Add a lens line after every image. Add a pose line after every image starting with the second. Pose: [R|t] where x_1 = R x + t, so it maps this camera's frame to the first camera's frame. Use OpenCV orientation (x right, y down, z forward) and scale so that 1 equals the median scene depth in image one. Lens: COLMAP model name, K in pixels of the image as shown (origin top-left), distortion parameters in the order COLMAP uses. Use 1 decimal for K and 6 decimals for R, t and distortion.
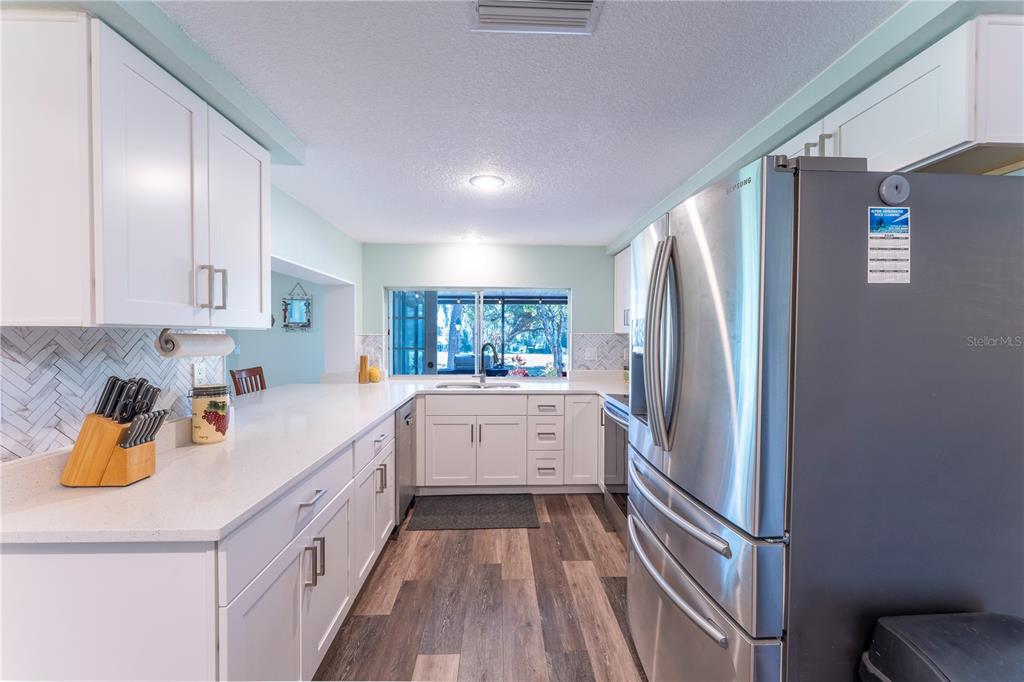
lens RADIAL K [[413.9, 0, 510.0], [0, 413.9, 343.8], [0, 0, 1]] dist [-0.000448, -0.000536]
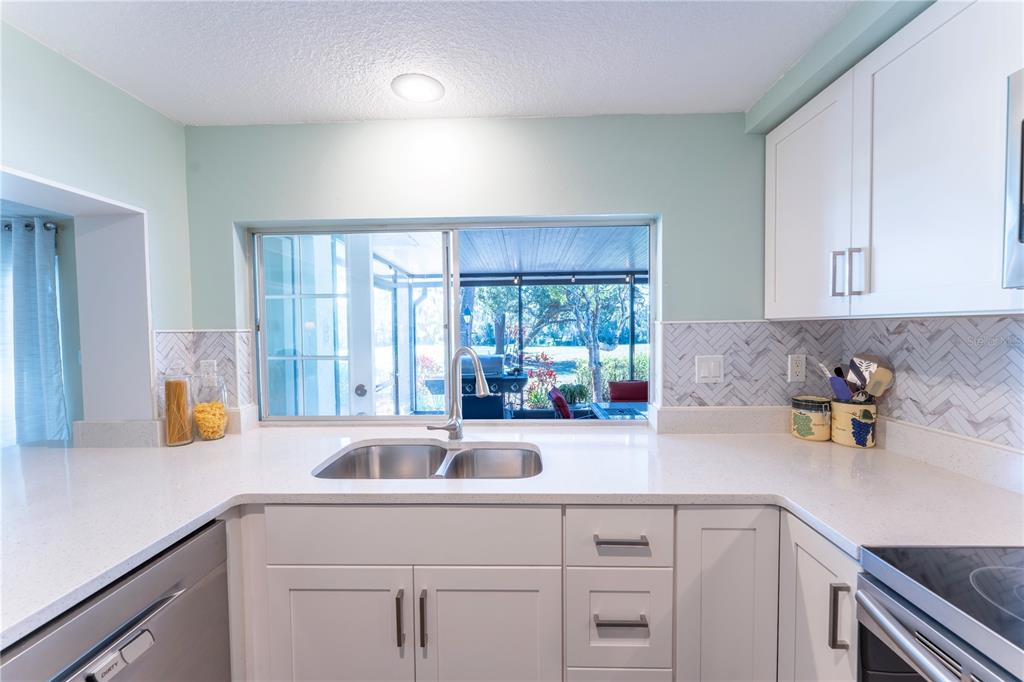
lens RADIAL K [[413.9, 0, 511.4], [0, 413.9, 343.1], [0, 0, 1]] dist [-0.000448, -0.000536]
pose [[0.998051, -0.011987, -0.061239, 0.019577], [0.012969, 0.999793, 0.015650, -0.011834], [0.061039, -0.016414, 0.998000, 0.572985]]
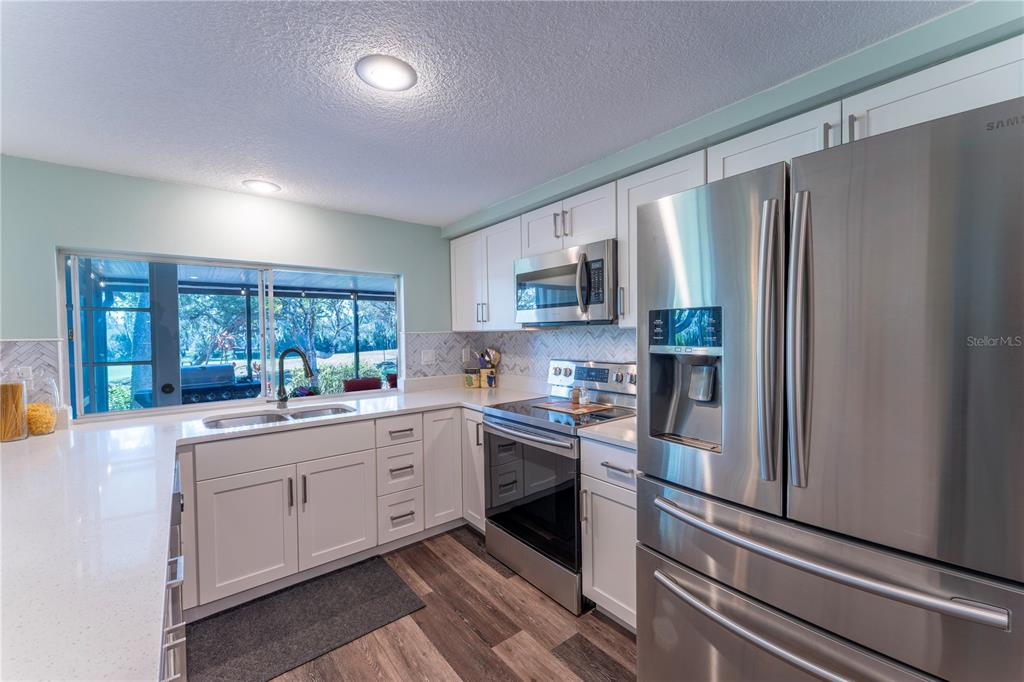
lens RADIAL K [[413.9, 0, 509.4], [0, 413.9, 345.0], [0, 0, 1]] dist [-0.000448, -0.000536]
pose [[0.805452, -0.031319, 0.591833, -0.160629], [0.029322, 0.999486, 0.012985, -0.005502], [-0.591935, 0.006895, 0.805956, 0.251183]]
